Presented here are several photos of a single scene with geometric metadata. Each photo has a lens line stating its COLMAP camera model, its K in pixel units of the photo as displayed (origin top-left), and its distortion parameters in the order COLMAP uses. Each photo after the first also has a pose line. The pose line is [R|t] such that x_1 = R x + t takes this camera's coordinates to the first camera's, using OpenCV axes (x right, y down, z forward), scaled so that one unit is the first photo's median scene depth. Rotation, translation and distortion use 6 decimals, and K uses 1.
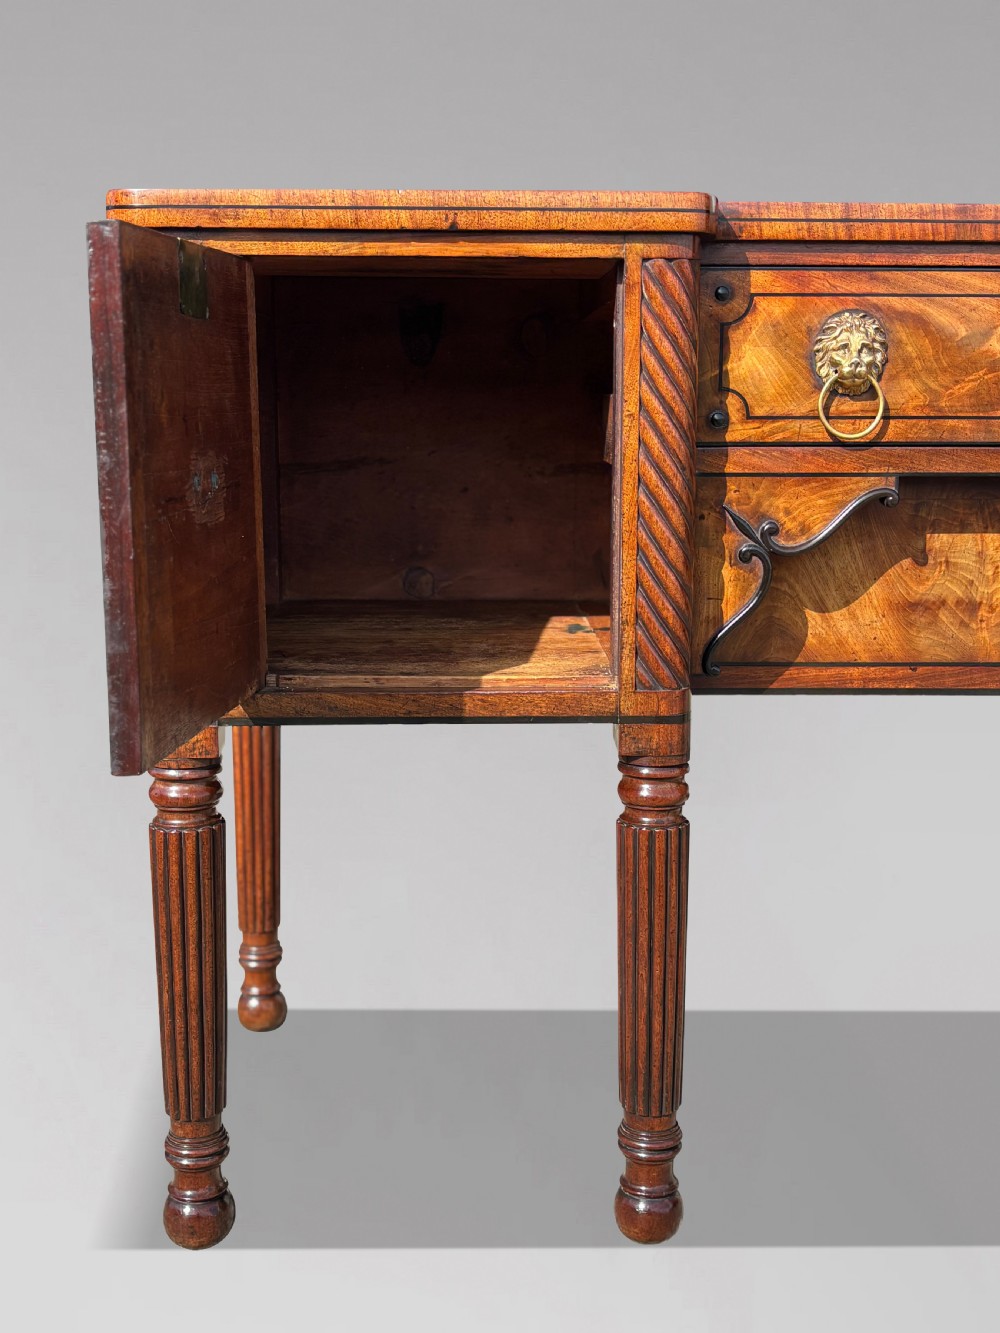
lens RADIAL K [[1604.8, 0, 519.4], [0, 1604.8, 670.4], [0, 0, 1]] dist [0.241060, -0.888756]
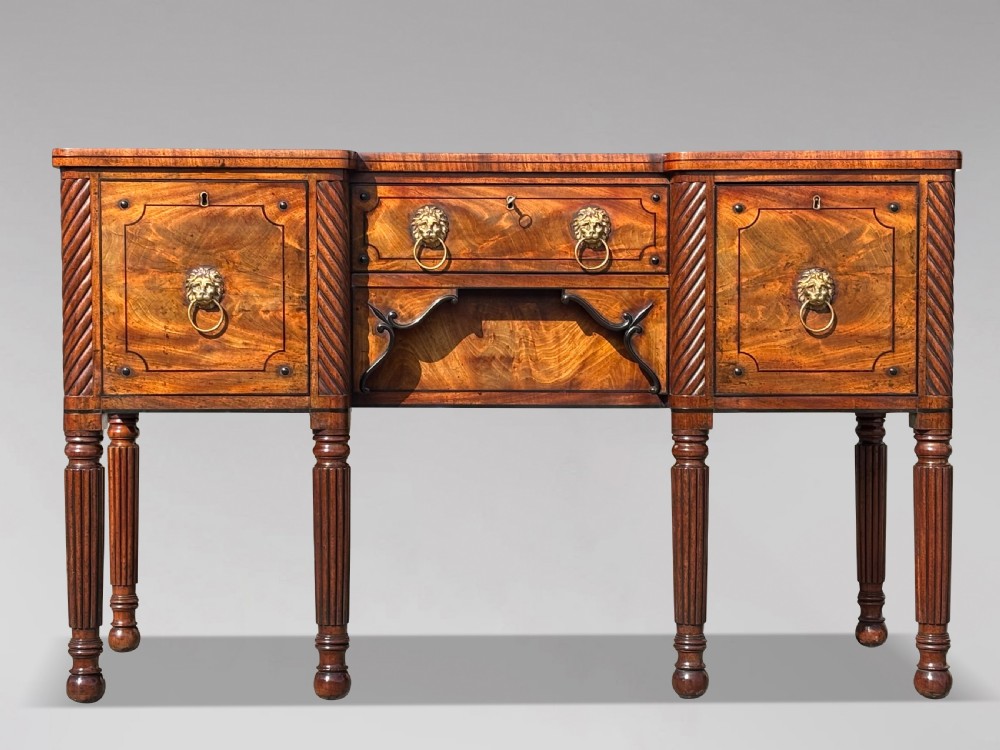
lens RADIAL K [[2053.9, 0, 500.0], [0, 2053.9, 375.0], [0, 0, 1]] dist [0.246078, -0.819184]
pose [[0.999942, -0.004184, 0.009887, 0.264317], [0.005430, 0.991560, -0.129531, 0.308577], [-0.009261, 0.129577, 0.991526, -1.459227]]
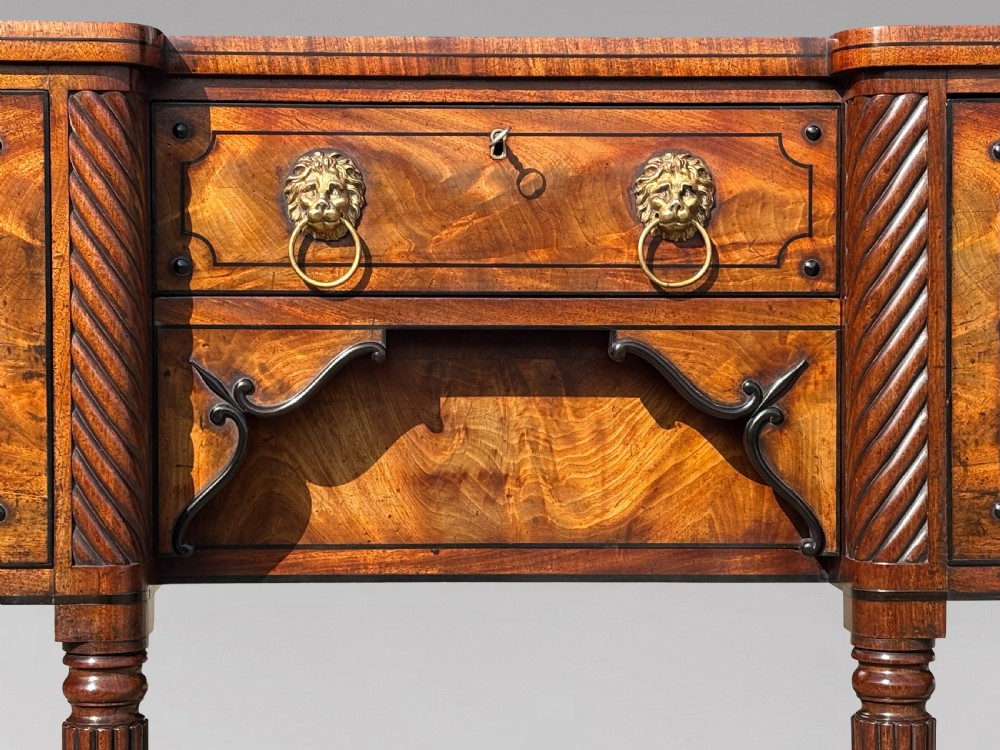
lens RADIAL K [[2244.7, 0, 500.0], [0, 2244.7, 375.0], [0, 0, 1]] dist [0.233703, -0.705848]
pose [[0.999971, -0.005992, 0.004698, 0.296682], [0.006640, 0.988187, -0.153108, 0.099180], [-0.003726, 0.153135, 0.988198, -0.234915]]
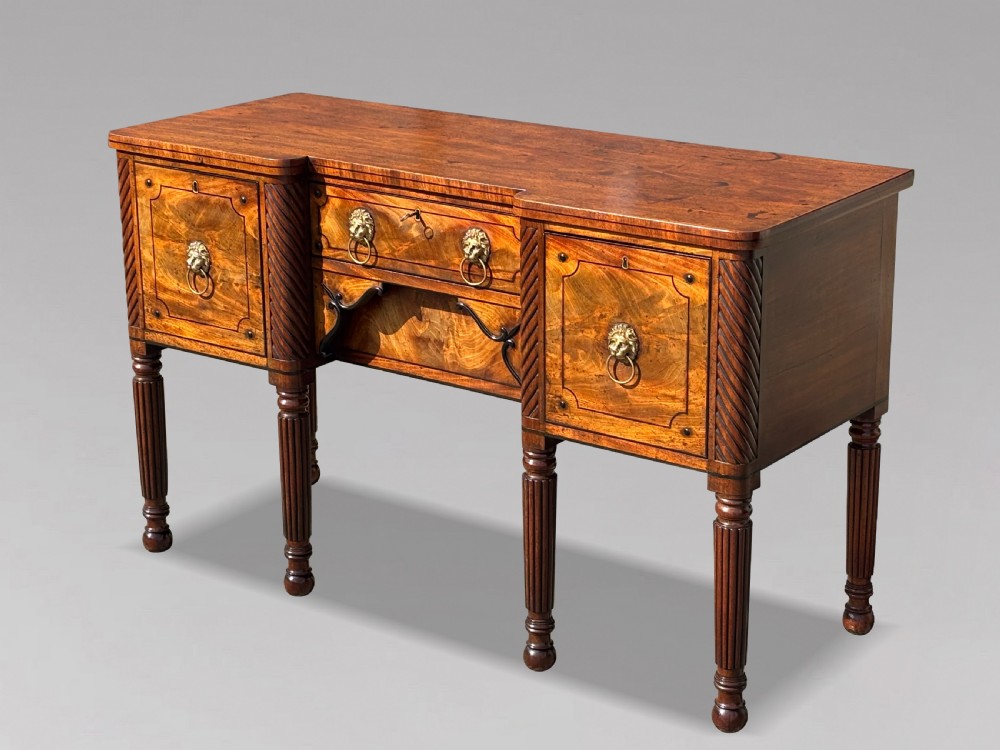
lens RADIAL K [[2053.9, 0, 500.0], [0, 2053.9, 375.0], [0, 0, 1]] dist [0.246078, -0.819184]
pose [[0.788198, 0.178354, -0.589011, 2.069956], [-0.095401, 0.980925, 0.169364, -0.494931], [0.607982, -0.077300, 0.790179, -1.146026]]
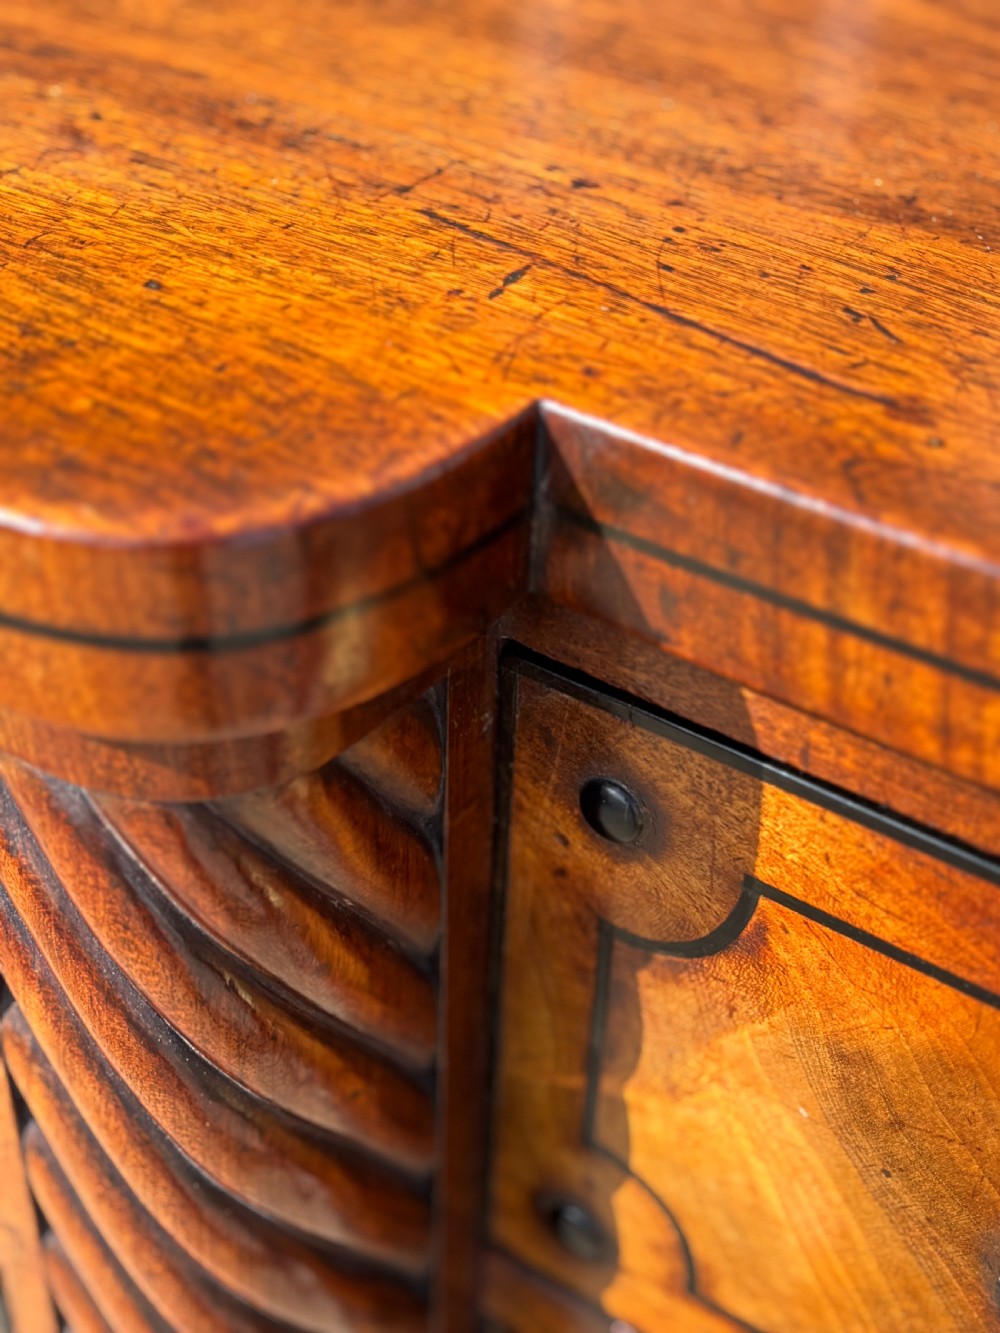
lens RADIAL K [[1858.1, 0, 522.9], [0, 1858.1, 683.3], [0, 0, 1]] dist [0.283585, -1.093102]
pose [[0.798896, 0.382301, -0.464339, 0.210669], [-0.137402, 0.867596, 0.477911, -0.345869], [0.585564, -0.318000, 0.745648, 0.834314]]
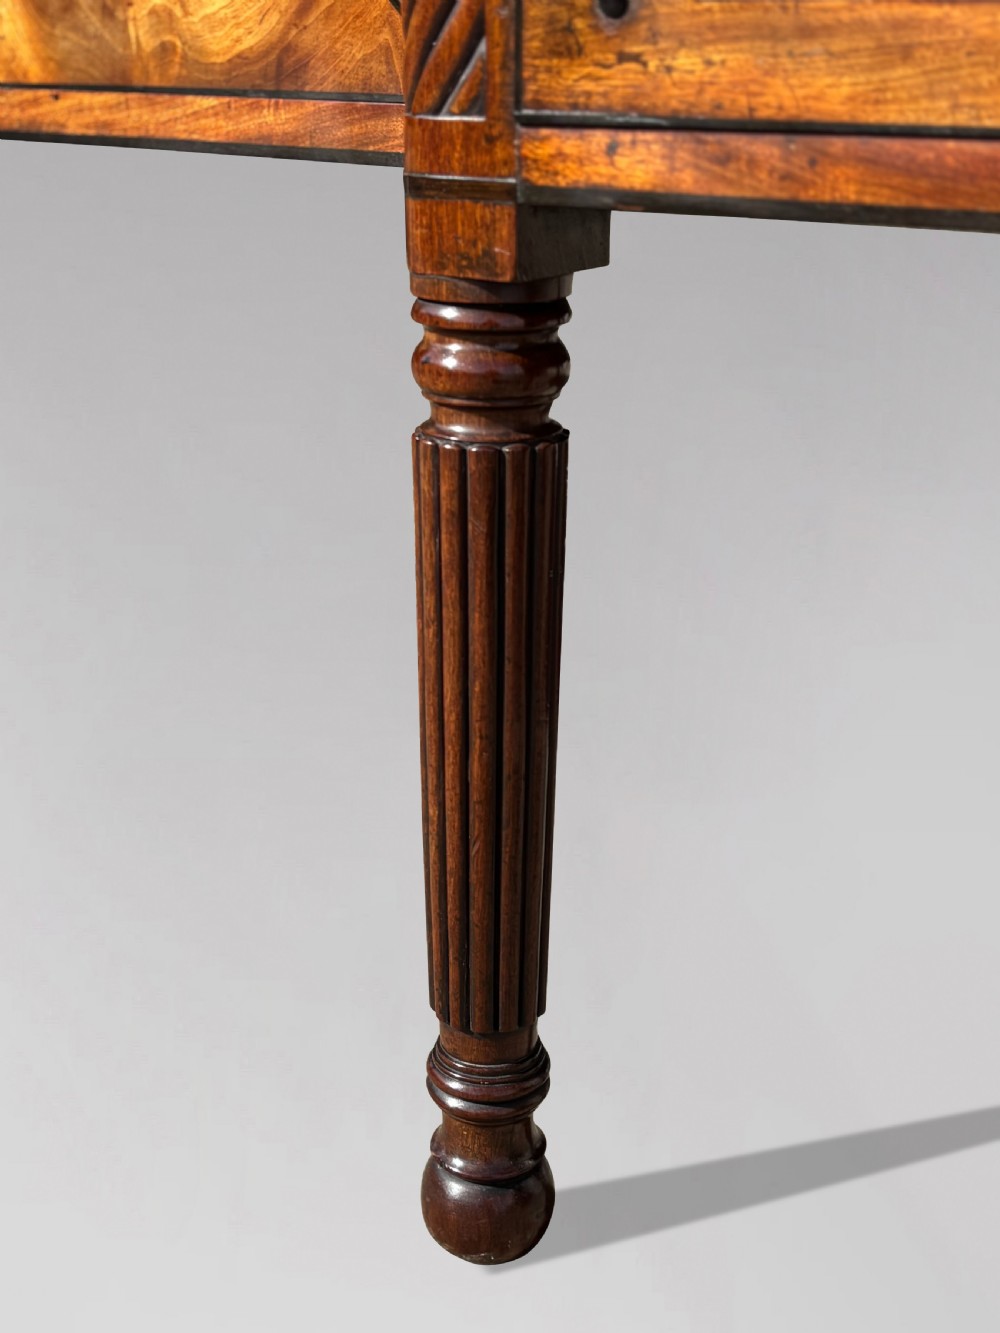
lens RADIAL K [[1807.9, 0, 500.0], [0, 1807.9, 666.5], [0, 0, 1]] dist [0.196194, -0.677273]
pose [[0.798291, 0.195149, -0.569779, 0.841233], [-0.105459, 0.976726, 0.186774, 0.063255], [0.592967, -0.089011, 0.800292, 0.609161]]
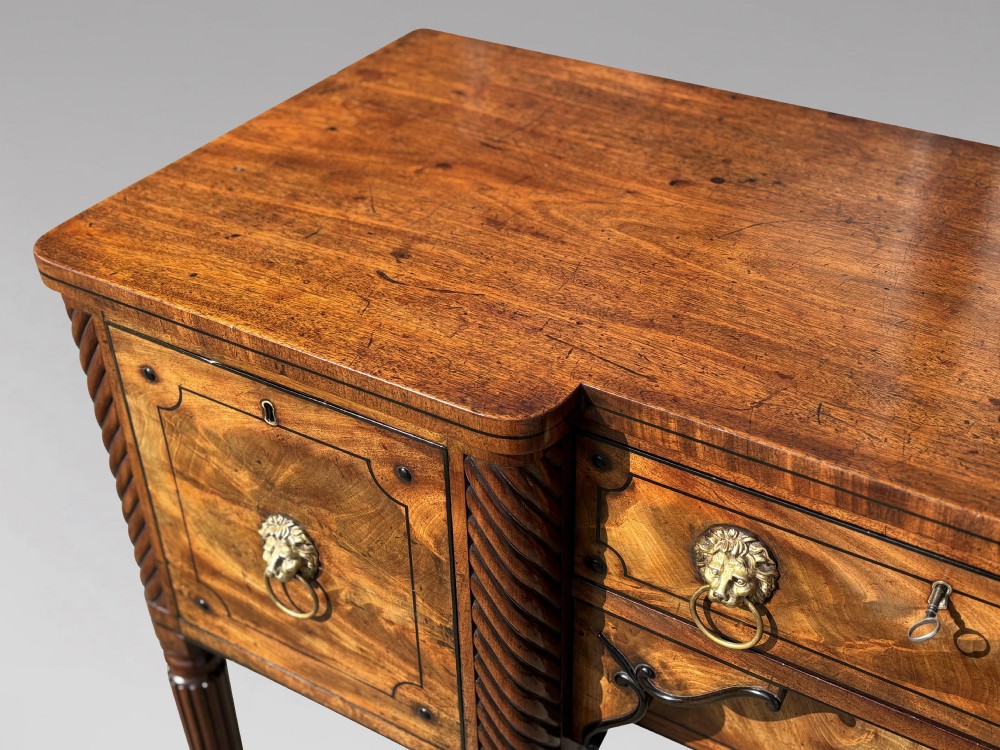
lens RADIAL K [[1203.9, 0, 513.3], [0, 1203.9, 379.8], [0, 0, 1]] dist [0.241060, -0.888756]
pose [[0.842529, 0.303280, -0.445158, 0.358595], [-0.074181, 0.883886, 0.461782, -0.563152], [0.533518, -0.356042, 0.767198, 0.494616]]
